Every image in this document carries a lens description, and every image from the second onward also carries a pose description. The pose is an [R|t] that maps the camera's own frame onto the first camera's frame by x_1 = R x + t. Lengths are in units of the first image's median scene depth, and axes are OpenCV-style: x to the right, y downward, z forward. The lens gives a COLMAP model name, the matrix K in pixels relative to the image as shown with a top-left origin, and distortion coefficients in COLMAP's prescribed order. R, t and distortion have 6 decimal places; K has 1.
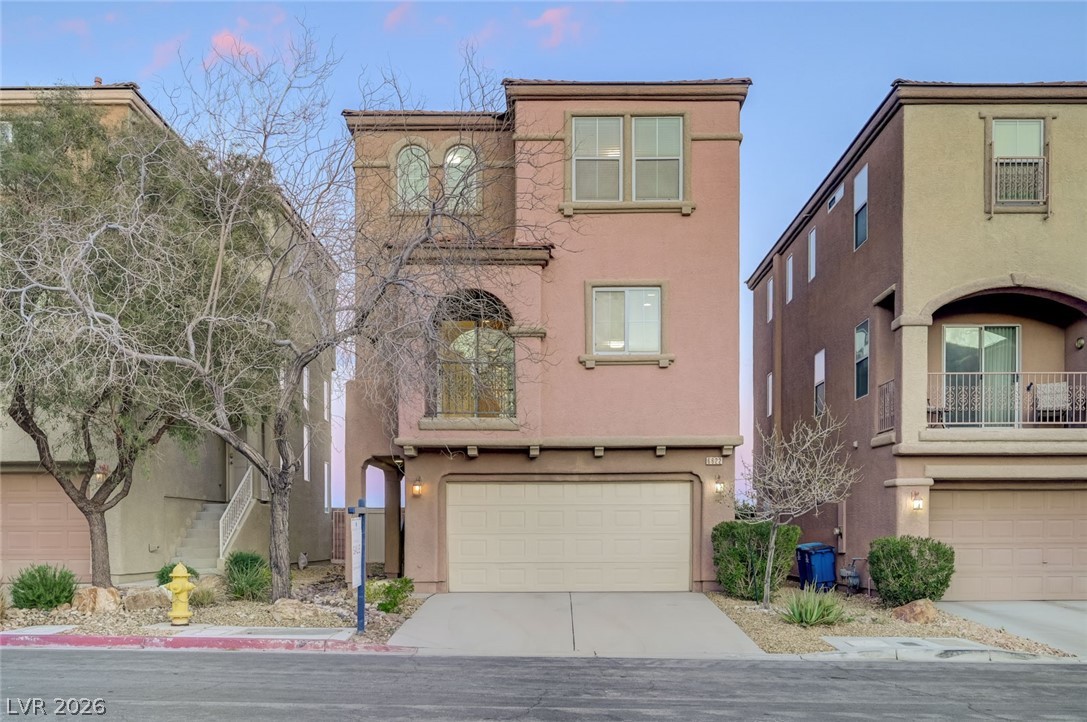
lens RADIAL K [[939.6, 0, 543.5], [0, 939.6, 335.2], [0, 0, 1]] dist [-0.004689, 0.002706]
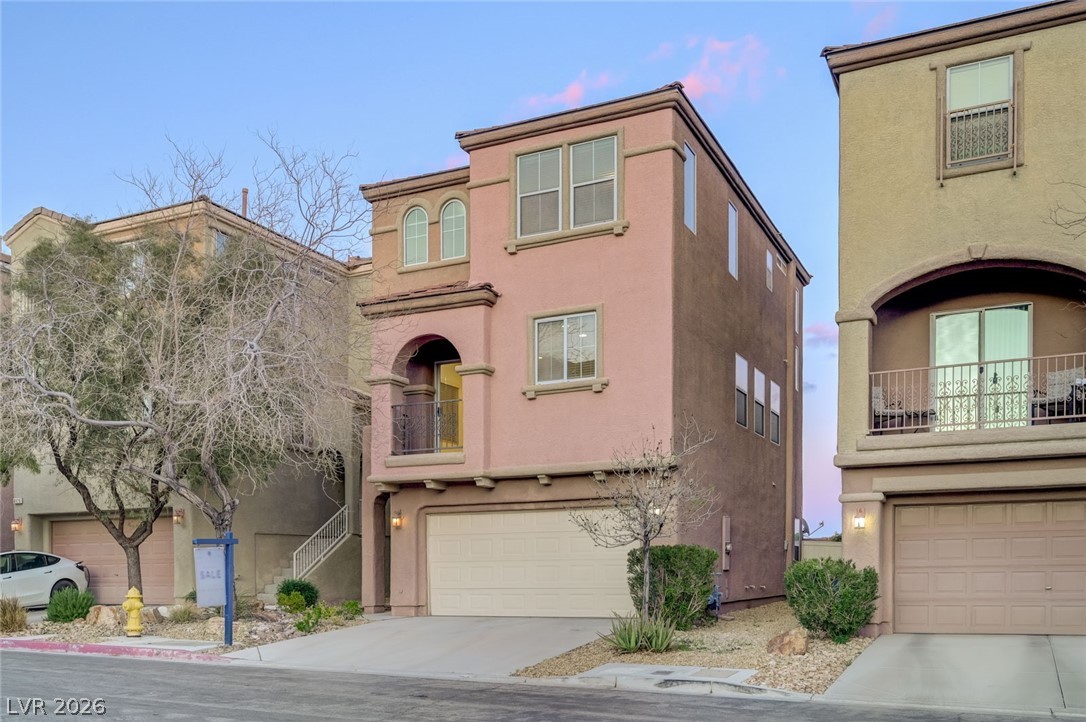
lens RADIAL K [[943.9, 0, 543.0], [0, 943.9, 361.0], [0, 0, 1]] dist [-0.002036, -0.004774]
pose [[0.905319, -0.098819, -0.413076, 0.489846], [0.096546, 0.994978, -0.026430, 0.022463], [0.413613, -0.015953, 0.910313, 0.067549]]
